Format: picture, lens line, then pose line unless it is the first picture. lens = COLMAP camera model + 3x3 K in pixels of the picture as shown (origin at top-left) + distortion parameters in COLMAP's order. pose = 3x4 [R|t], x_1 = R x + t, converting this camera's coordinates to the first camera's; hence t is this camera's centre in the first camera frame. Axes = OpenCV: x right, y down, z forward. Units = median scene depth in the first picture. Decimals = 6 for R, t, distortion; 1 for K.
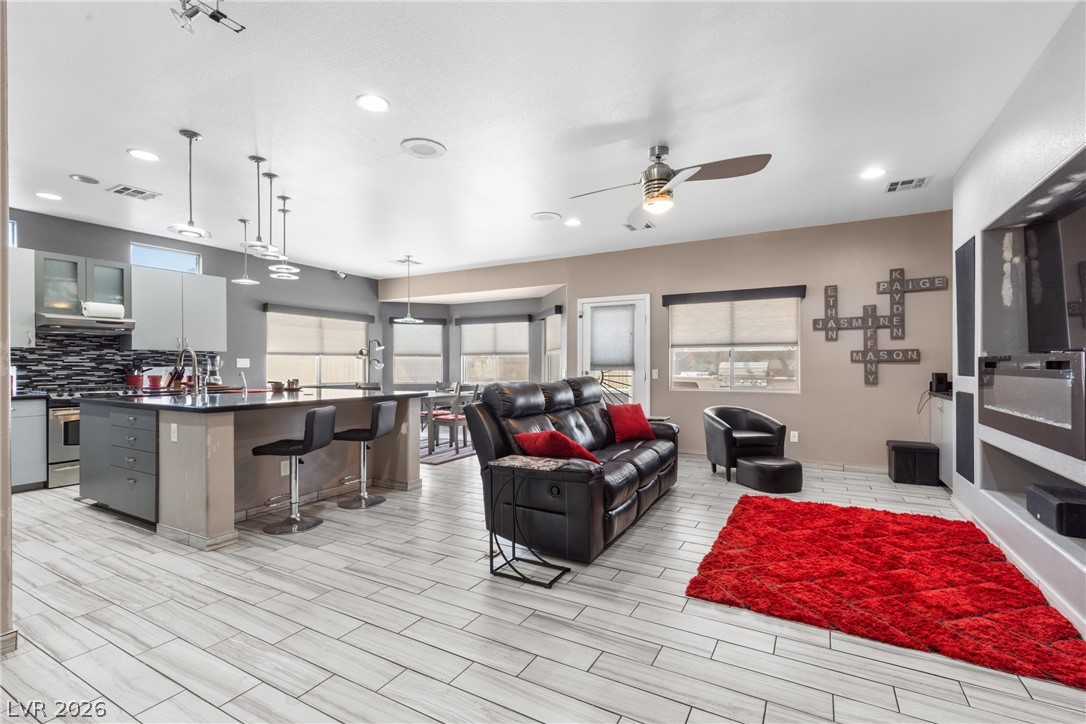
lens RADIAL K [[489.9, 0, 552.0], [0, 489.9, 364.1], [0, 0, 1]] dist [0.002451, 0.000309]
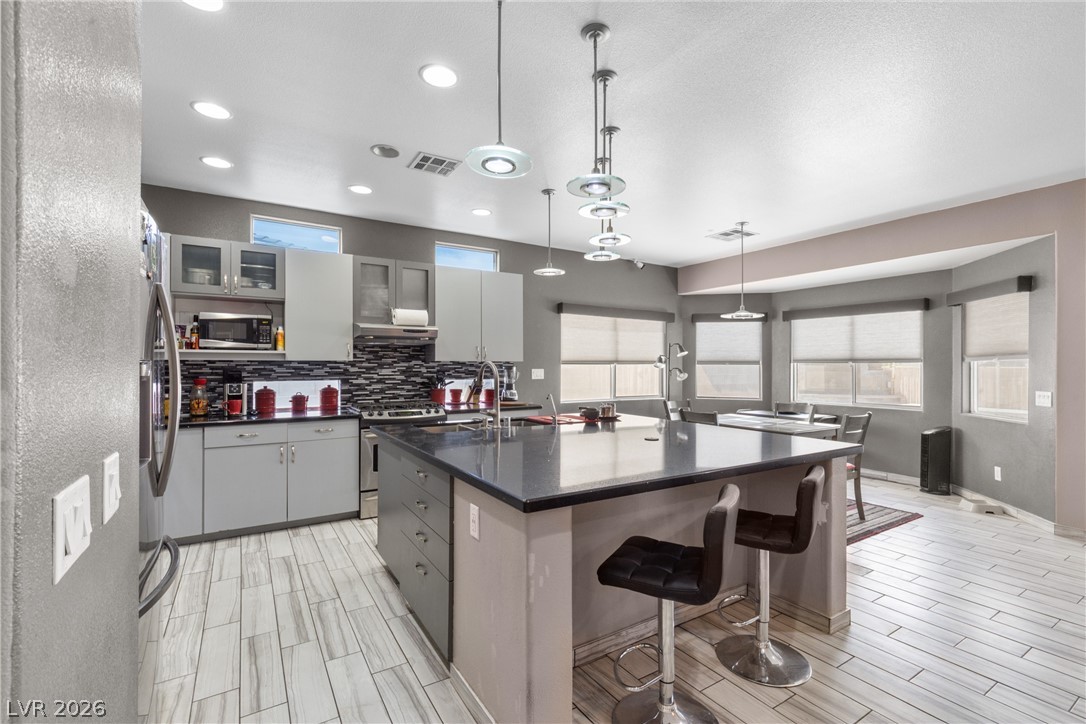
lens RADIAL K [[483.2, 0, 543.0], [0, 483.2, 362.0], [0, 0, 1]] dist [0.014594, -0.000140]
pose [[0.872192, 0.000553, -0.489164, -0.272462], [-0.002986, 0.999987, -0.004194, -0.025848], [0.489155, 0.005118, 0.872182, 0.350323]]
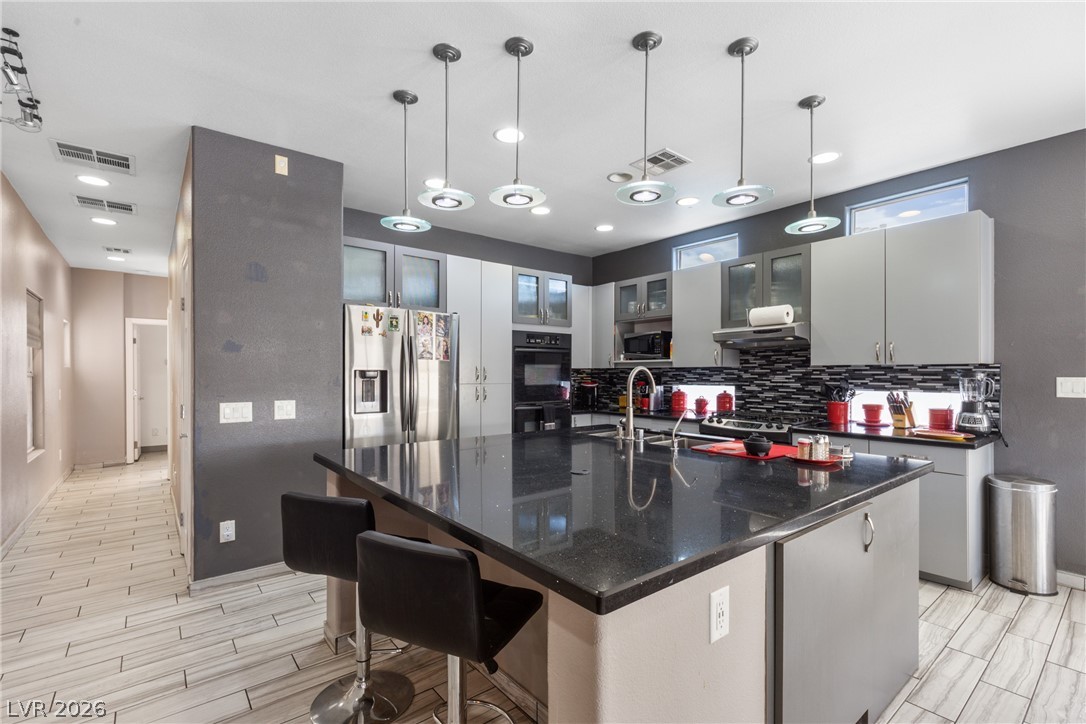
lens RADIAL K [[491.6, 0, 545.2], [0, 491.6, 374.7], [0, 0, 1]] dist [0.000631, -0.000439]
pose [[-0.383390, 0.007989, -0.923552, -0.070599], [0.004285, 0.999967, 0.006871, -0.023865], [0.923577, -0.001323, -0.383411, 0.956595]]
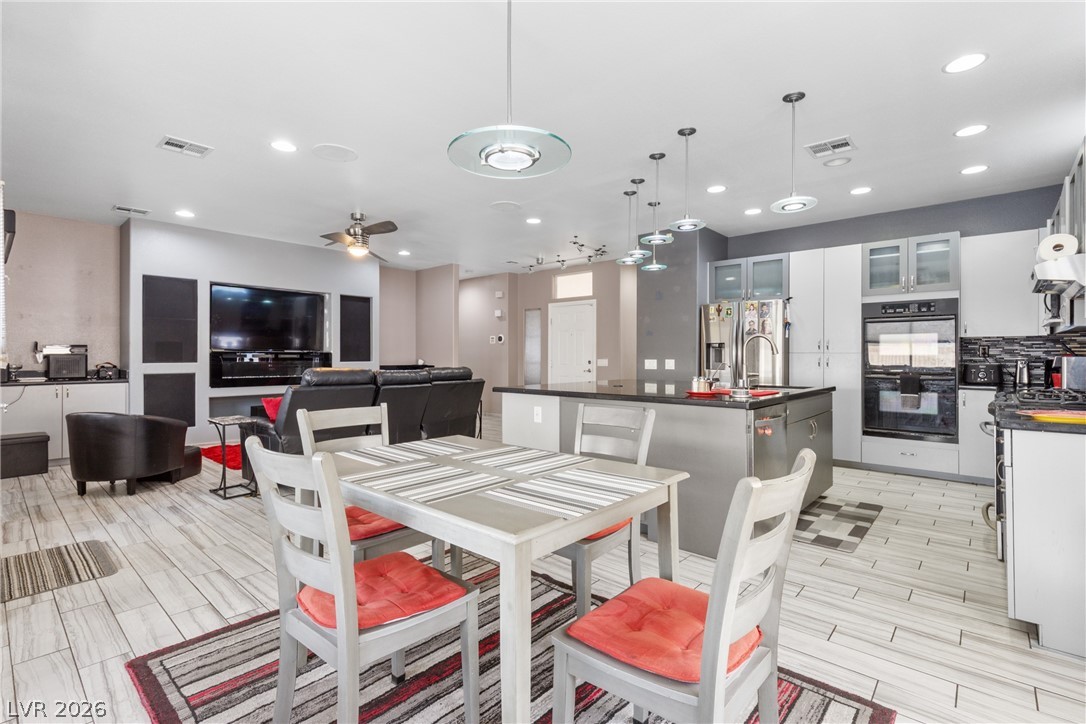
lens RADIAL K [[498.8, 0, 543.0], [0, 498.8, 362.0], [0, 0, 1]] dist [-0.002289, -0.001044]
pose [[-0.972561, 0.000063, 0.232648, -0.483682], [0.001607, 0.999978, 0.006448, 0.008225], [-0.232642, 0.006645, -0.972540, 1.645368]]
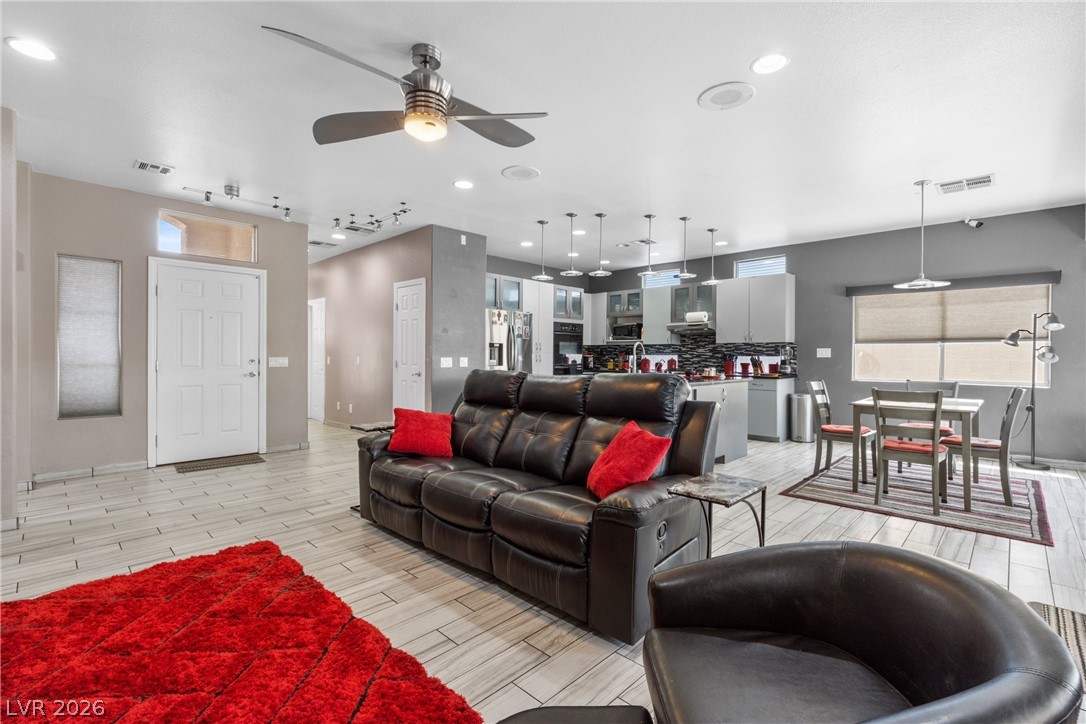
lens RADIAL K [[495.4, 0, 549.2], [0, 495.4, 359.1], [0, 0, 1]] dist [0.002939, -0.000620]
pose [[-0.260181, 0.009540, -0.965513, 0.607016], [-0.002228, 0.999943, 0.010481, 0.001274], [0.965557, 0.004878, -0.260144, 0.948187]]
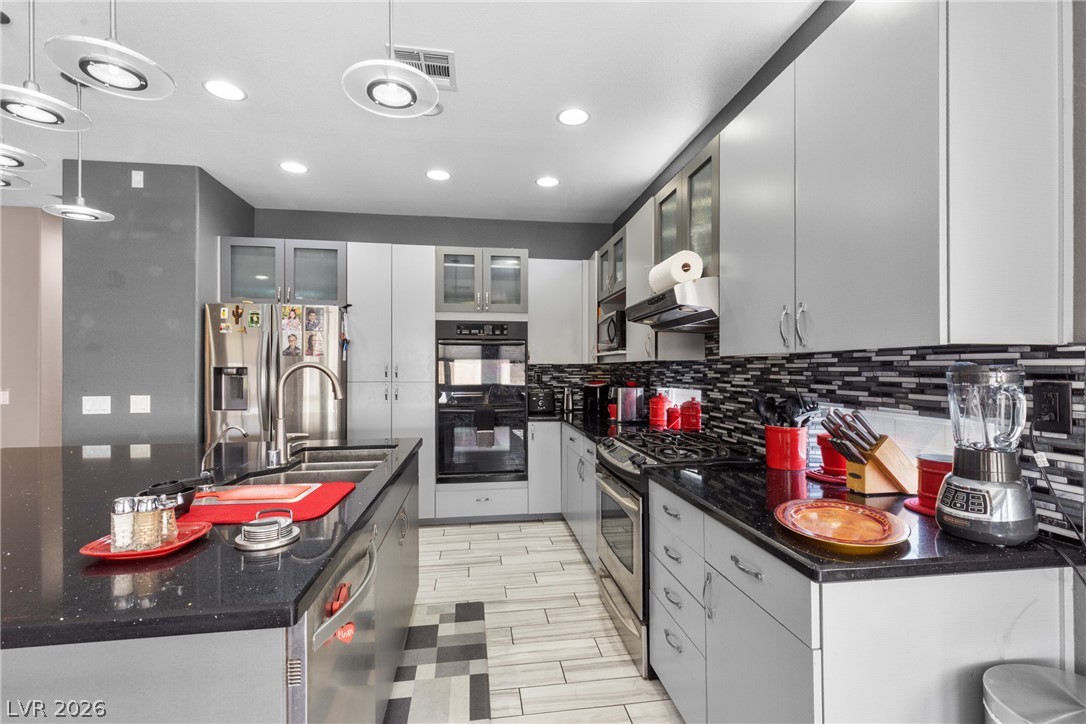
lens RADIAL K [[488.9, 0, 546.2], [0, 488.9, 365.7], [0, 0, 1]] dist [0.004207, -0.000128]
pose [[-0.800039, 0.000980, -0.599947, -0.541555], [0.005844, 0.999964, -0.006159, -0.021766], [0.599919, -0.008434, -0.800016, 1.272033]]
